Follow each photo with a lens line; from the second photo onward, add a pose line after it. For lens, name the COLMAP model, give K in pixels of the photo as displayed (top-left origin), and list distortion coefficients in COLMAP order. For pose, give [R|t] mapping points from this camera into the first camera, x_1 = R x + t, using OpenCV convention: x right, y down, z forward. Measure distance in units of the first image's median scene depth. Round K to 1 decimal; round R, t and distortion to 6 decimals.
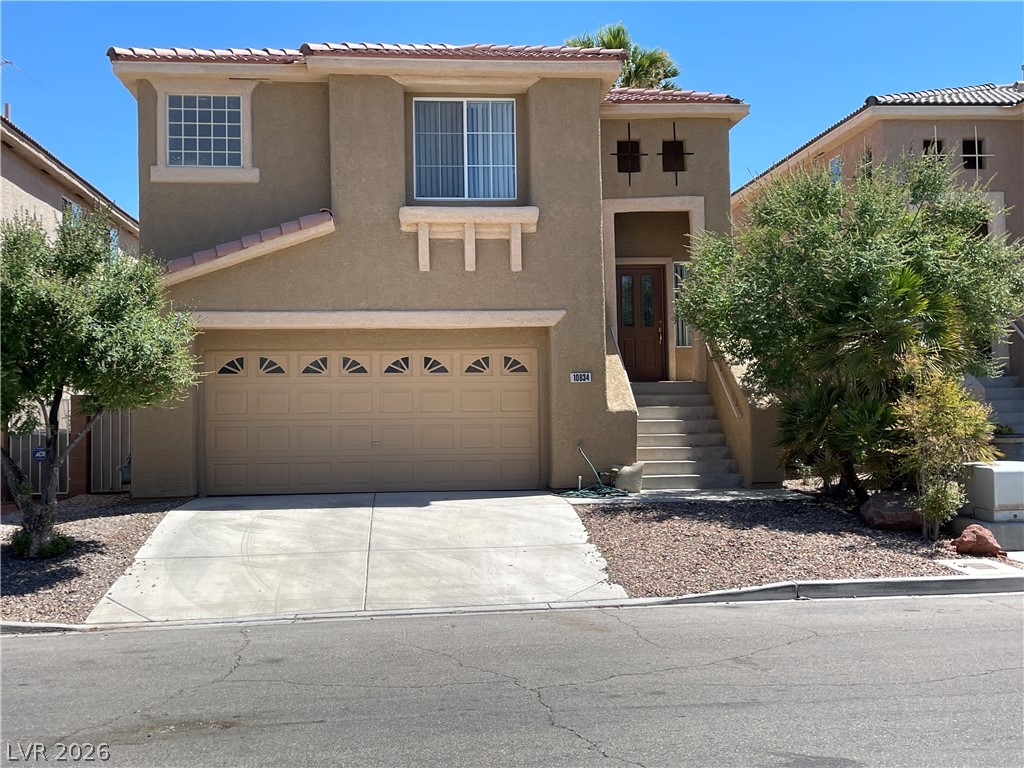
lens RADIAL K [[1168.9, 0, 504.8], [0, 1168.9, 378.6], [0, 0, 1]] dist [0.084584, 0.000000]
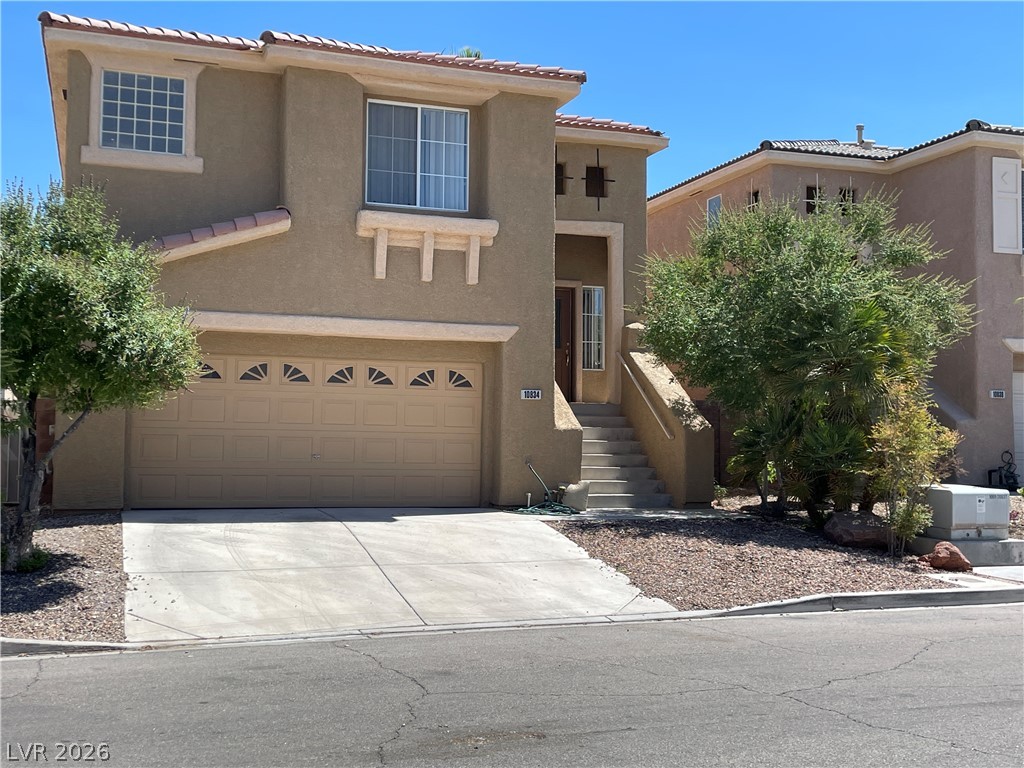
lens RADIAL K [[1168.9, 0, 511.2], [0, 1168.9, 390.2], [0, 0, 1]] dist [0.084584, 0.000000]
pose [[0.972375, 0.036480, 0.230557, -0.184696], [-0.033330, 0.999290, -0.017547, 0.013768], [-0.231034, 0.009377, 0.972901, 0.035027]]
